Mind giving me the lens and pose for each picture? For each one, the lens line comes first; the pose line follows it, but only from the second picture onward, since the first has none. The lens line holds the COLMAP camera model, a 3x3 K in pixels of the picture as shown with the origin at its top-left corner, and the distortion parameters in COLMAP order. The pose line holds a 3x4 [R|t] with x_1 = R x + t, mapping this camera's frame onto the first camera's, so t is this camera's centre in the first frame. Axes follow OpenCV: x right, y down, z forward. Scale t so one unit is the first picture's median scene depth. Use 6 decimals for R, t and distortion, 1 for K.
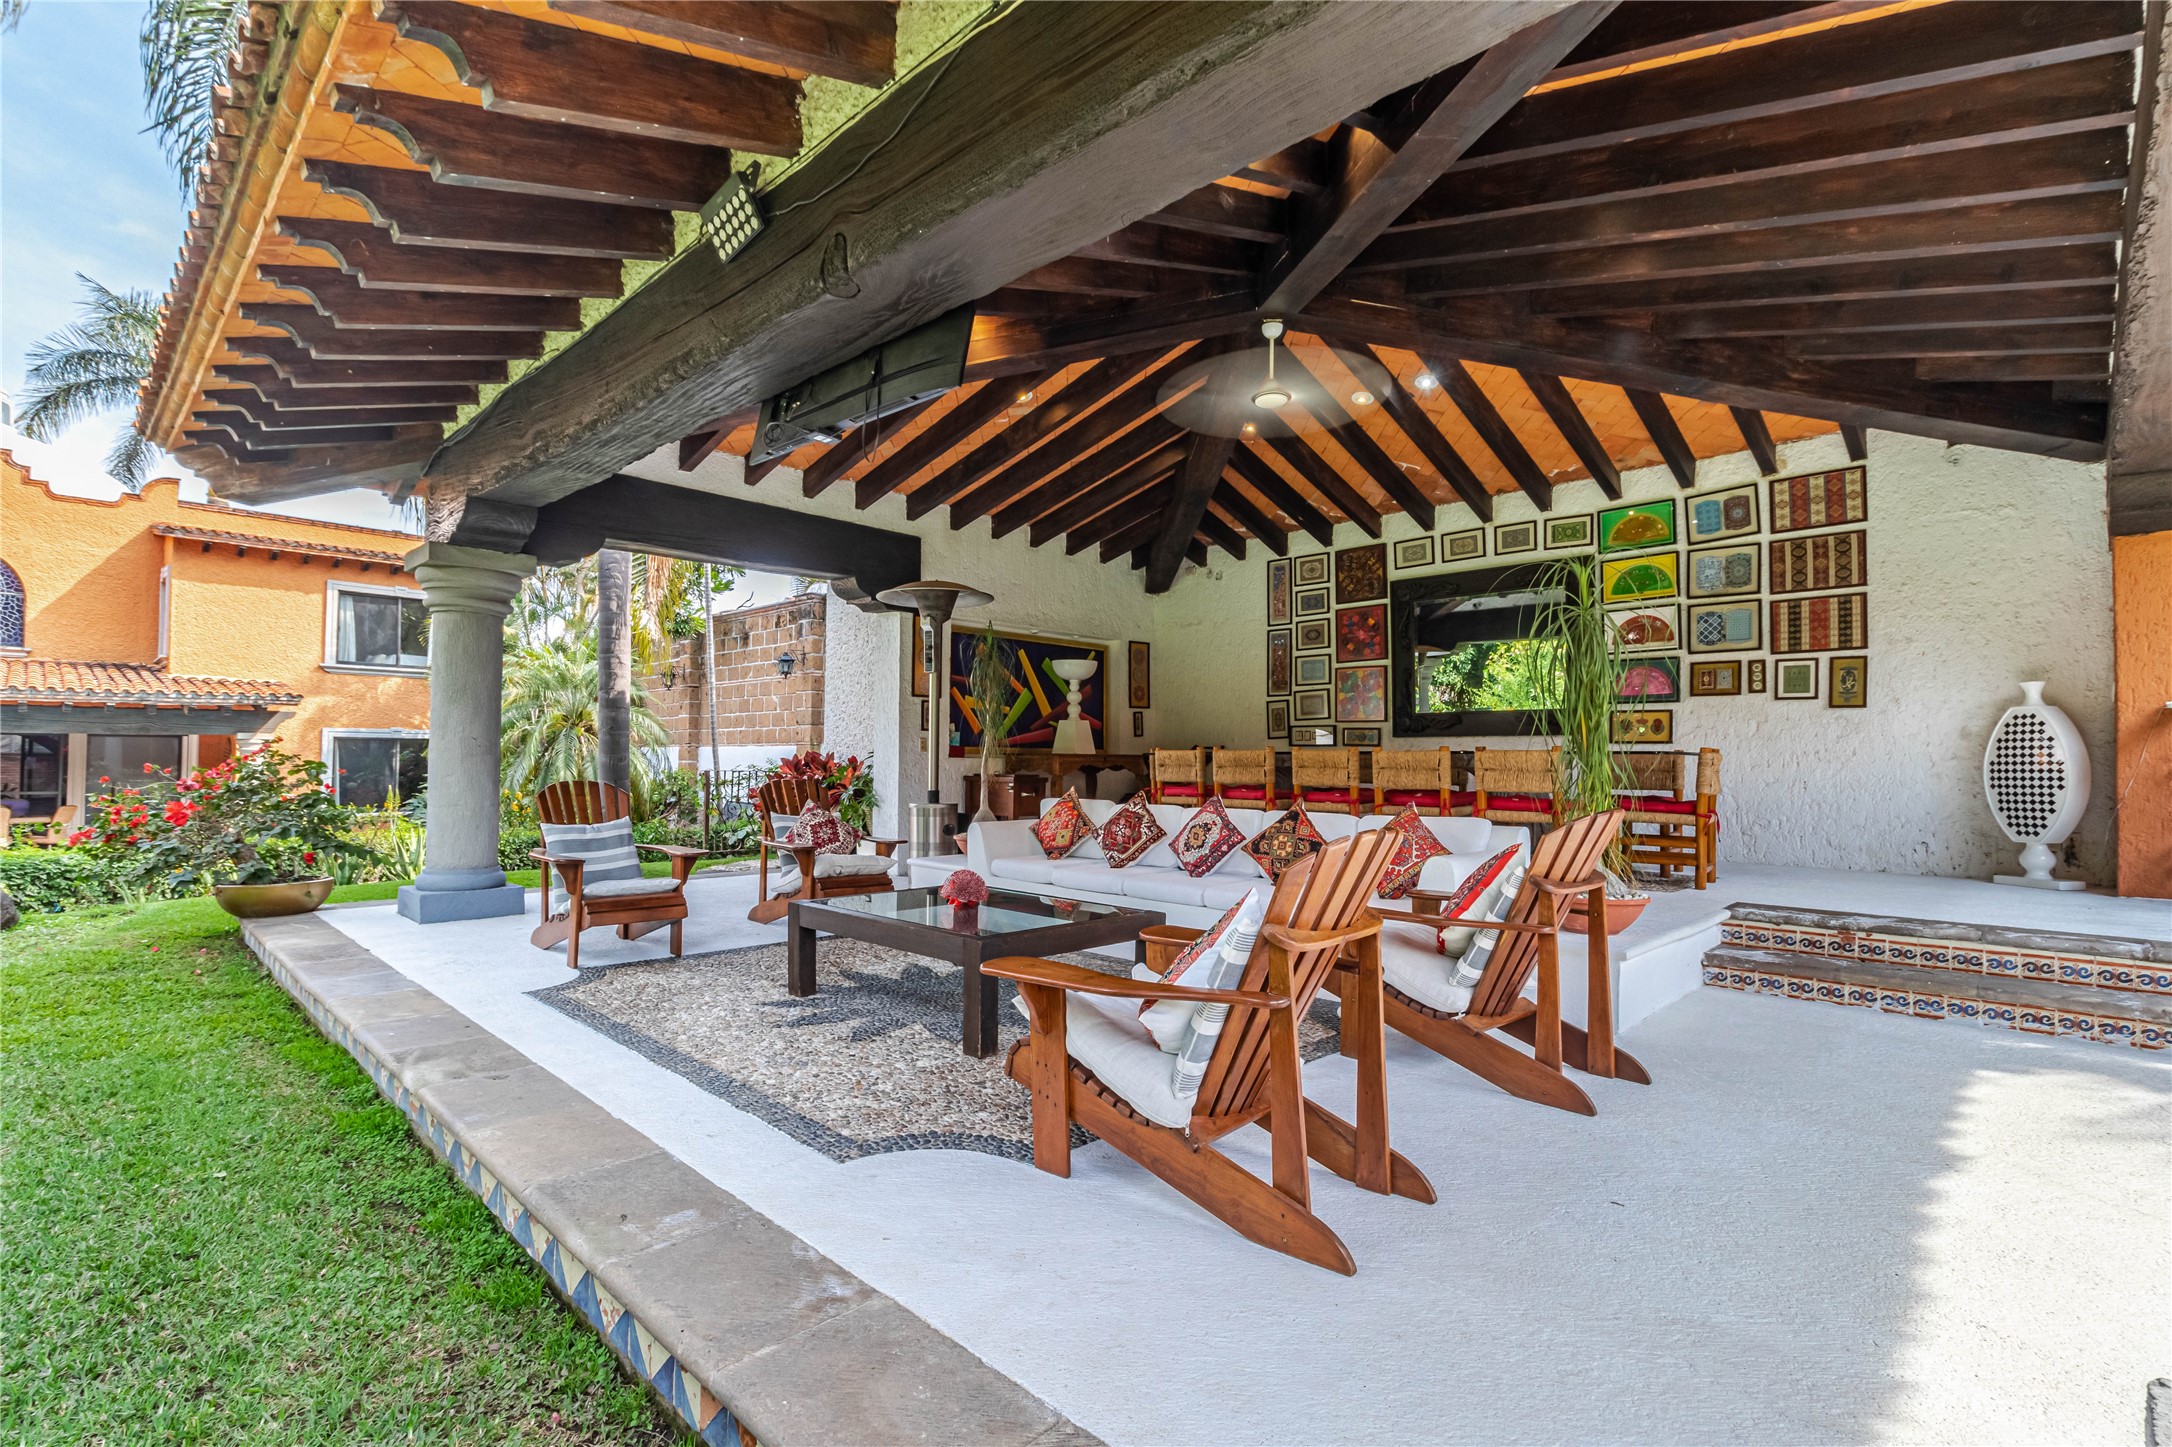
lens RADIAL K [[1004.5, 0, 1089.5], [0, 1004.5, 725.0], [0, 0, 1]] dist [0.003085, -0.000211]
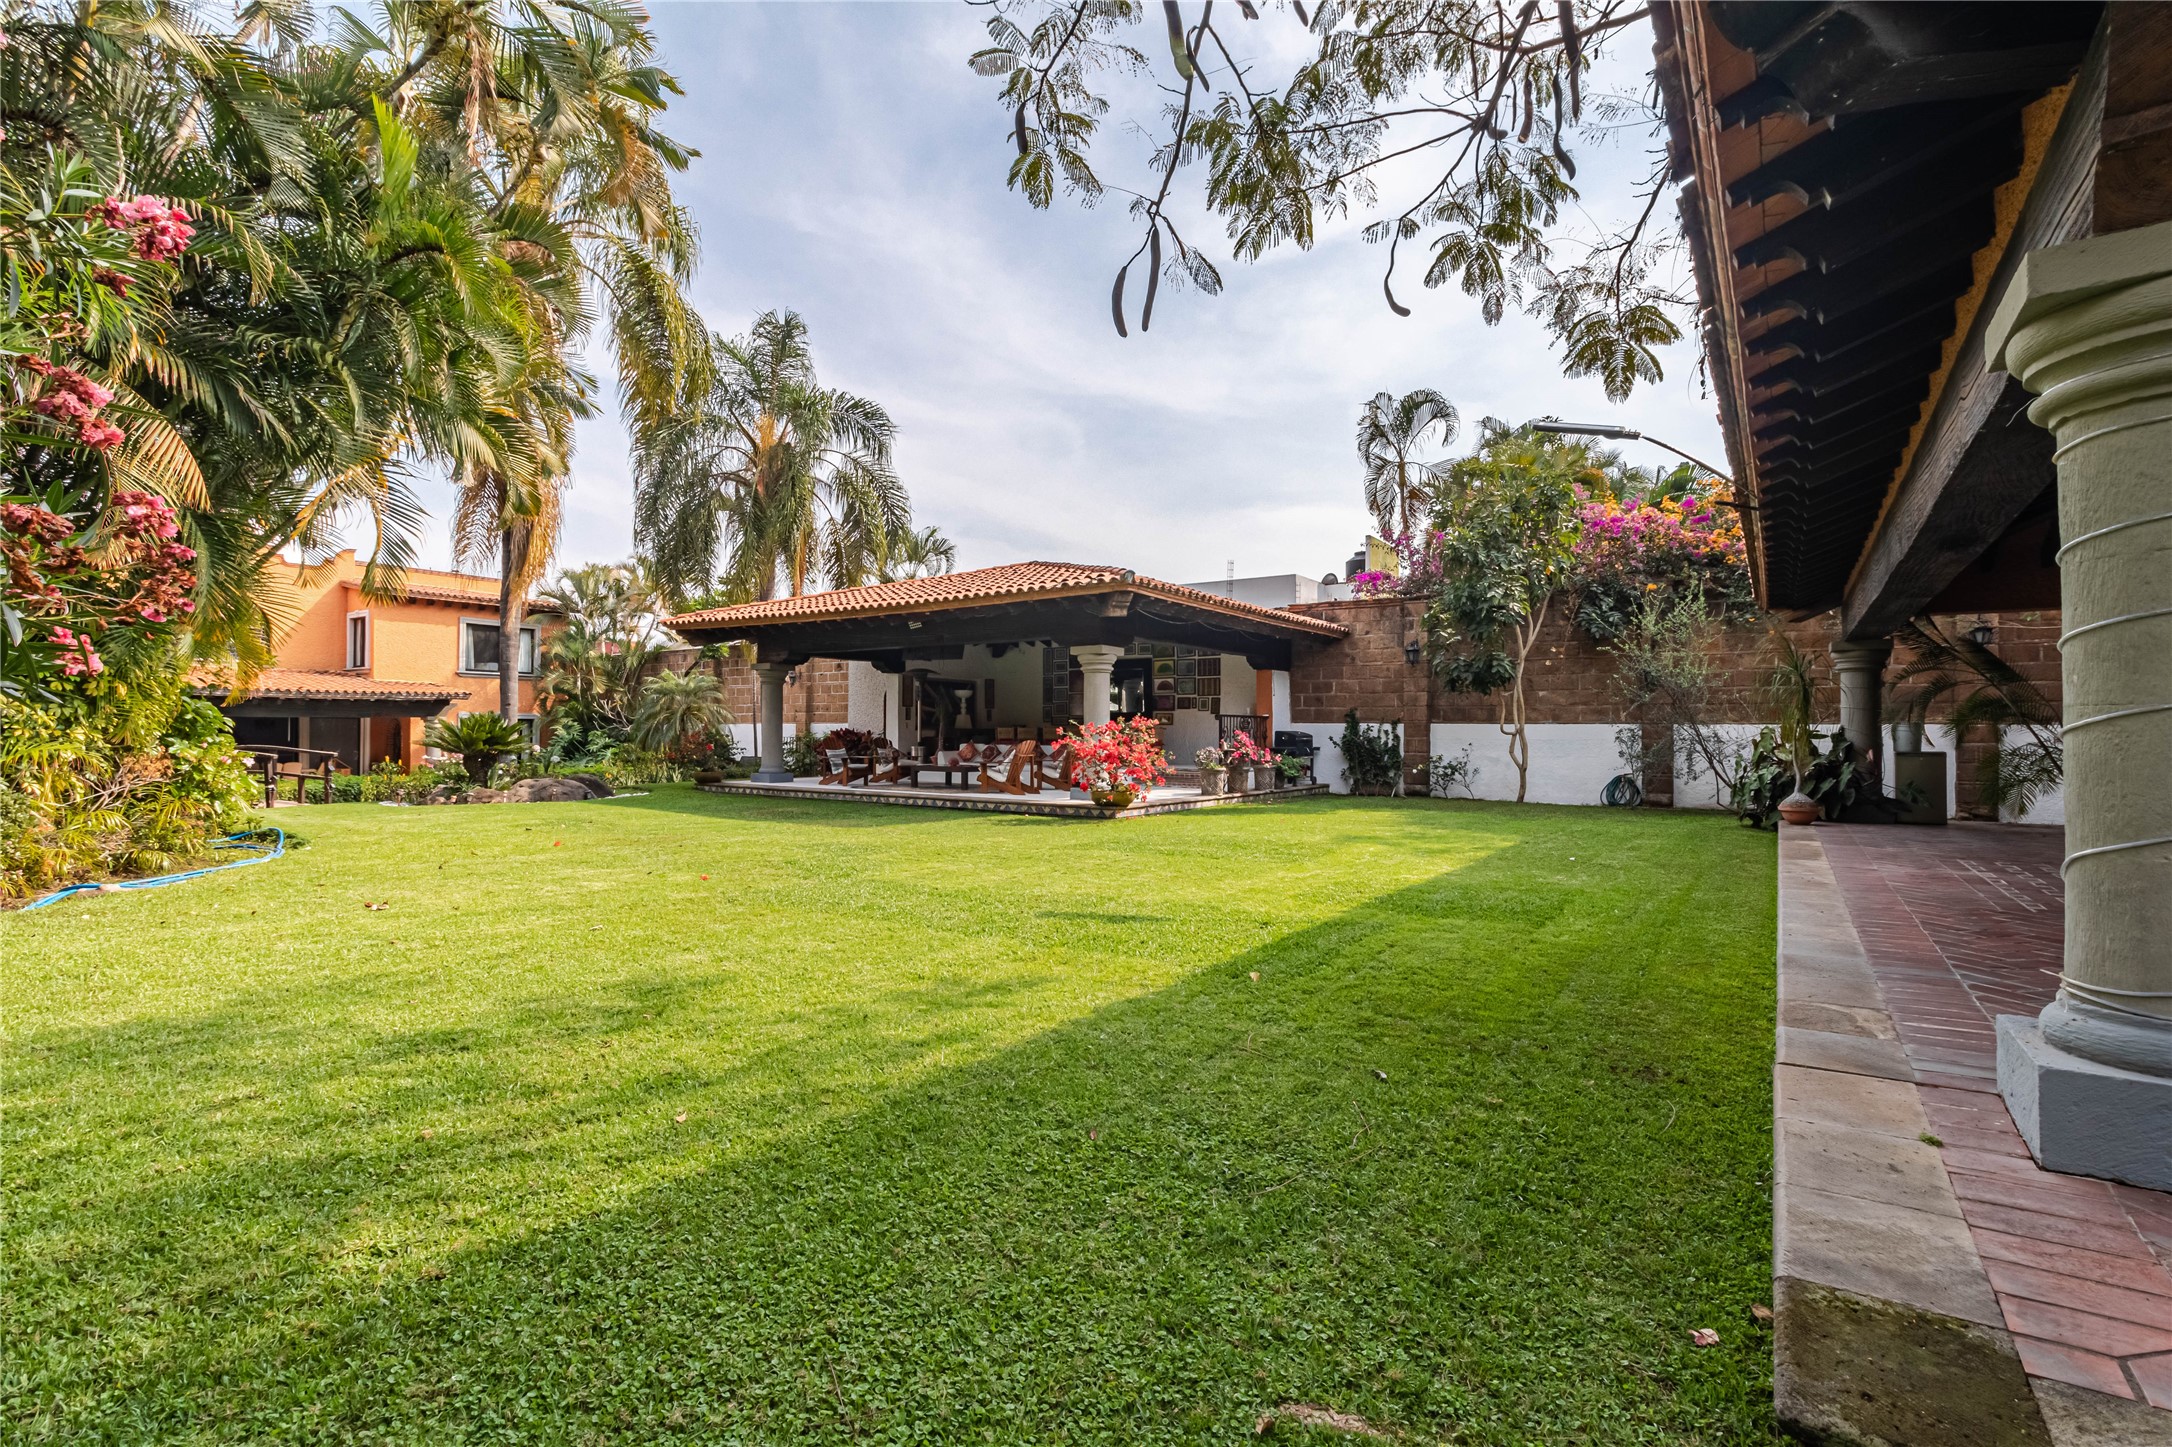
lens RADIAL K [[1004.5, 0, 1088.5], [0, 1004.5, 721.7], [0, 0, 1]] dist [0.003085, -0.000211]
pose [[0.985946, -0.001288, 0.167057, -0.121237], [-0.002785, 0.999705, 0.024143, -0.045850], [-0.167039, -0.024269, 0.985652, -1.412298]]
